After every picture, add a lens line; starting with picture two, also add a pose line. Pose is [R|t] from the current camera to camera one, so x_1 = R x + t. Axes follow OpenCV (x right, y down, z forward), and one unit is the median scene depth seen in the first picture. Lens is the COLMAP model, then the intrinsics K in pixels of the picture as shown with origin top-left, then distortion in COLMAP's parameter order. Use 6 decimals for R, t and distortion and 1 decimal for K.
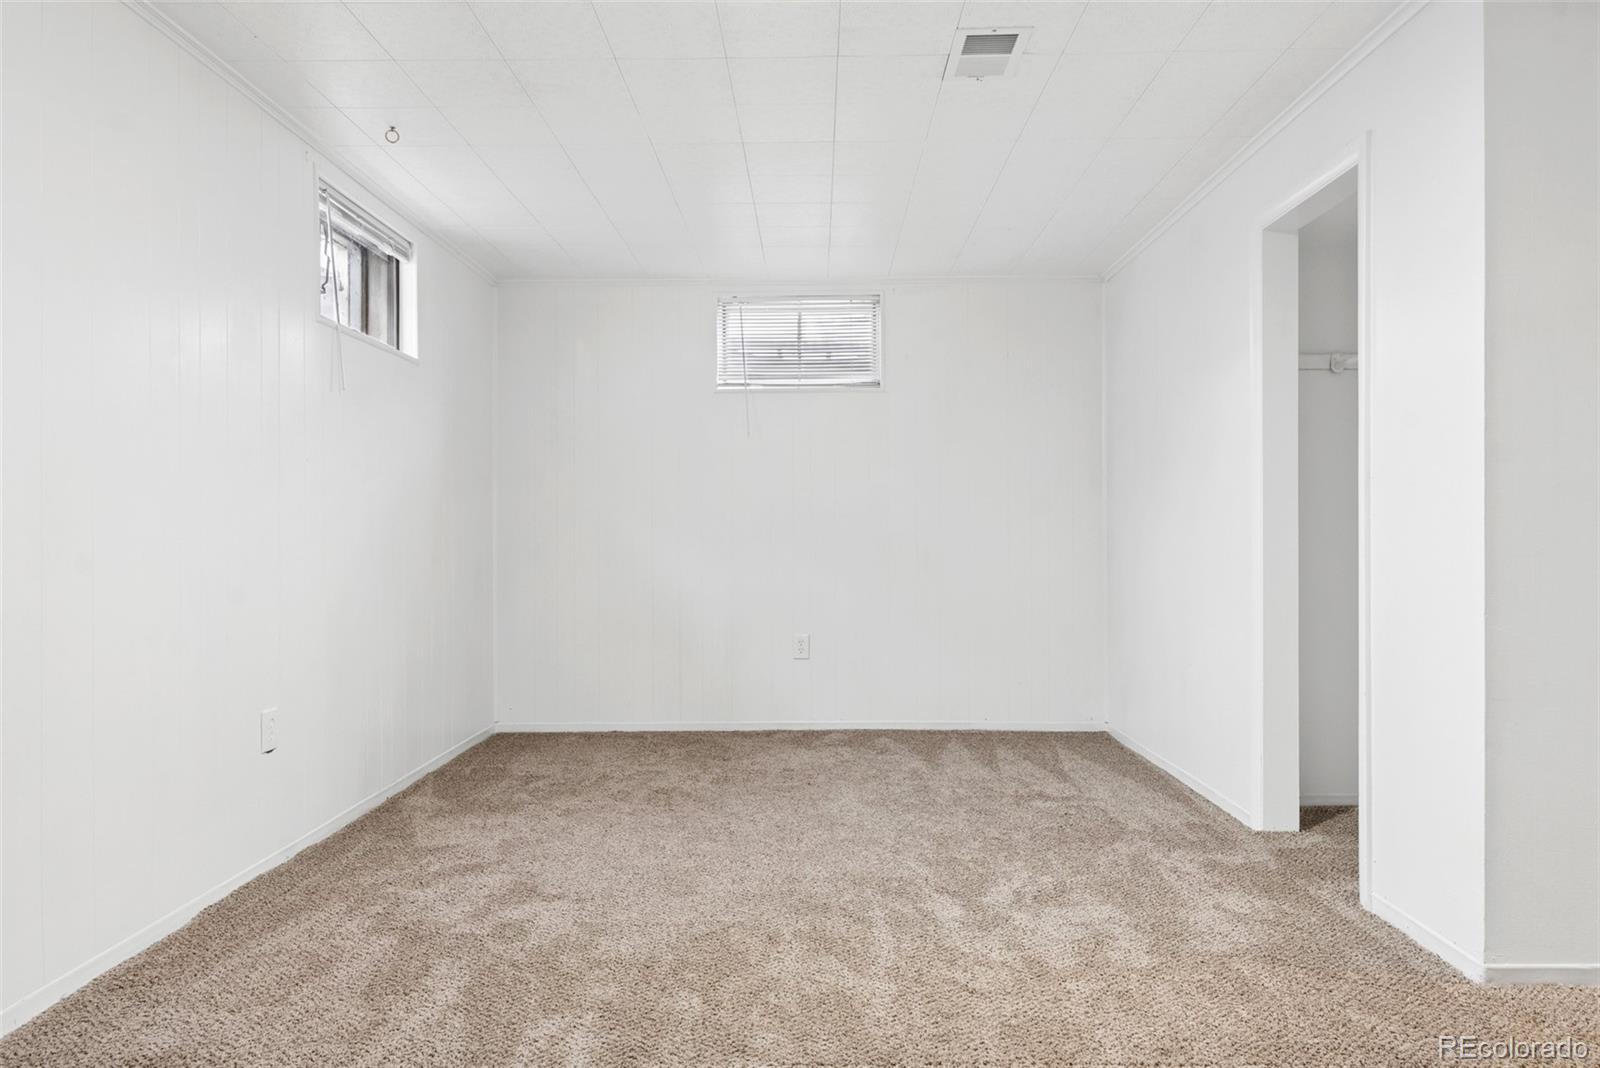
lens RADIAL K [[1000.4, 0, 800.0], [0, 1000.4, 534.3], [0, 0, 1]] dist [0.000286, 0.000145]
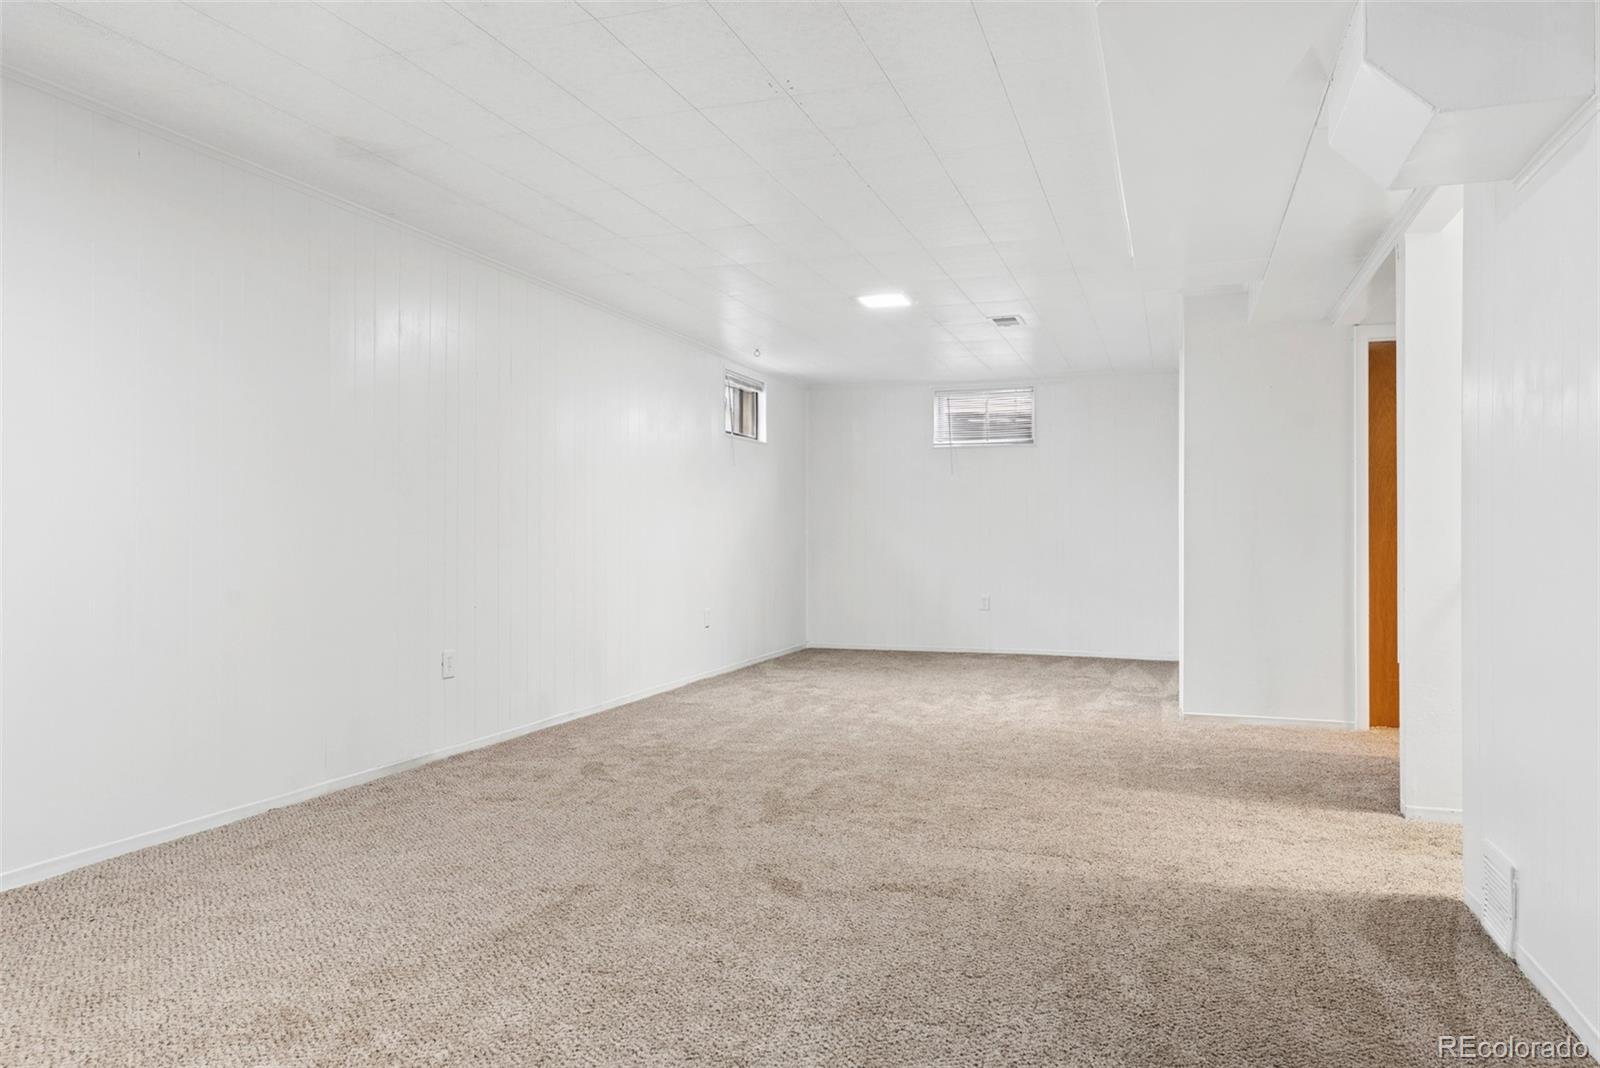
lens RADIAL K [[1049.5, 0, 799.6], [0, 1049.5, 534.4], [0, 0, 1]] dist [-0.003163, -0.000143]
pose [[0.947893, 0.001247, -0.318588, 0.315133], [0.000028, 0.999992, 0.003997, -0.007924], [0.318590, -0.003798, 0.947885, -0.875689]]
